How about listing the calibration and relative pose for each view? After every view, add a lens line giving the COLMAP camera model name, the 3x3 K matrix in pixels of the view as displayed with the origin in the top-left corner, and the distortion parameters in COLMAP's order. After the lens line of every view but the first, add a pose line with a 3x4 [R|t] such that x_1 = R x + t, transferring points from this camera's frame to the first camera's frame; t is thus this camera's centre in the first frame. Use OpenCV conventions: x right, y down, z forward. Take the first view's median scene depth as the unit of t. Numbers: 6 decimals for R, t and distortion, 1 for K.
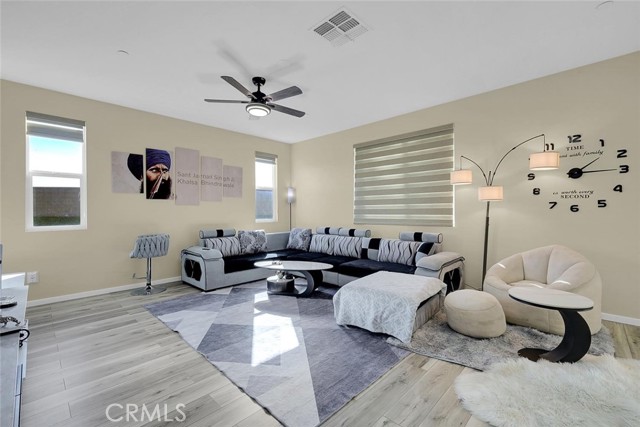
lens RADIAL K [[278.0, 0, 322.0], [0, 278.0, 212.1], [0, 0, 1]] dist [0.001610, 0.000142]
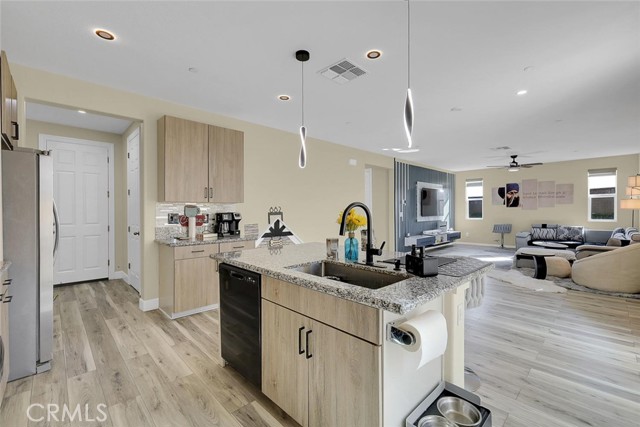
lens RADIAL K [[278.0, 0, 319.6], [0, 278.0, 211.5], [0, 0, 1]] dist [0.001610, 0.000142]
pose [[-0.037481, 0.009738, -0.999250, 1.630050], [0.002580, 0.999950, 0.009648, -0.038991], [0.999294, -0.002217, -0.037504, -0.383463]]
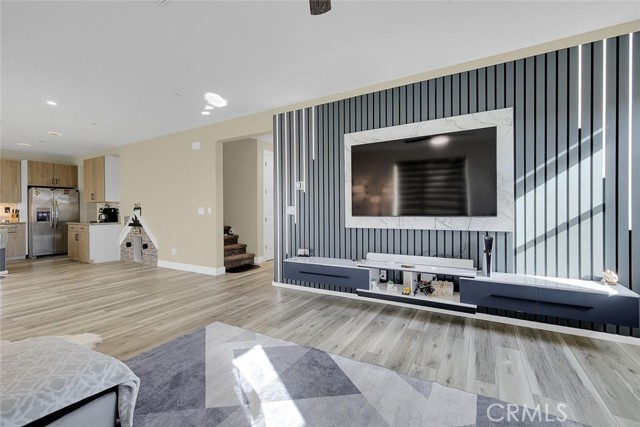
lens RADIAL K [[278.0, 0, 321.3], [0, 278.0, 211.5], [0, 0, 1]] dist [0.001610, 0.000142]
pose [[-0.970053, 0.013082, -0.242539, -0.112188], [0.012070, 0.999911, 0.005659, -0.000959], [0.242592, 0.002562, -0.970125, 1.064376]]
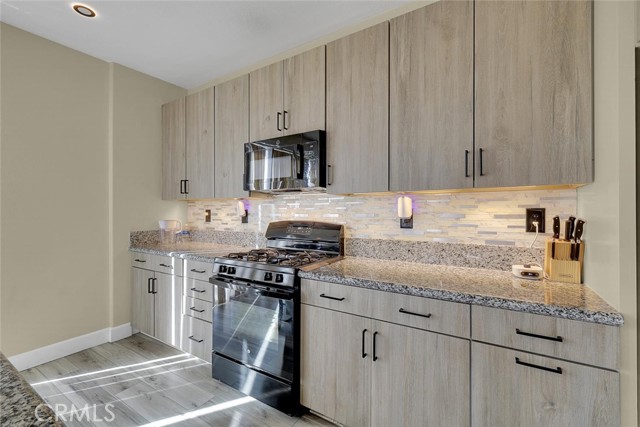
lens RADIAL K [[278.0, 0, 318.9], [0, 278.0, 210.9], [0, 0, 1]] dist [0.001610, 0.000142]
pose [[-0.199702, 0.011430, 0.979790, 0.999623], [0.000315, 0.999933, -0.011600, -0.031192], [-0.979857, -0.002008, -0.199692, -0.652077]]
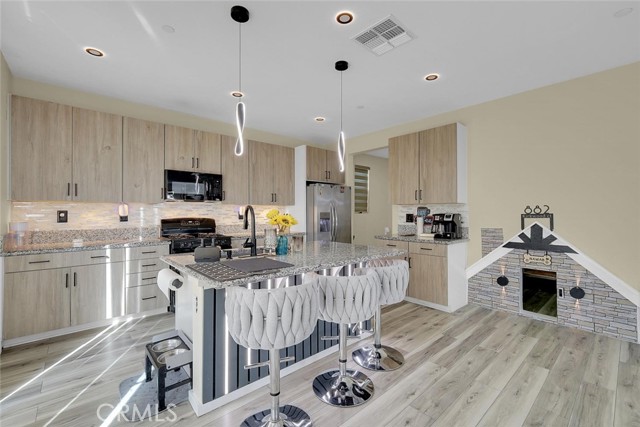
lens RADIAL K [[278.0, 0, 321.0], [0, 278.0, 211.0], [0, 0, 1]] dist [0.001610, 0.000142]
pose [[-0.997106, 0.007483, 0.075649, 1.018607], [0.007117, 0.999962, -0.005108, -0.033120], [-0.075684, -0.004555, -0.997121, 0.207917]]
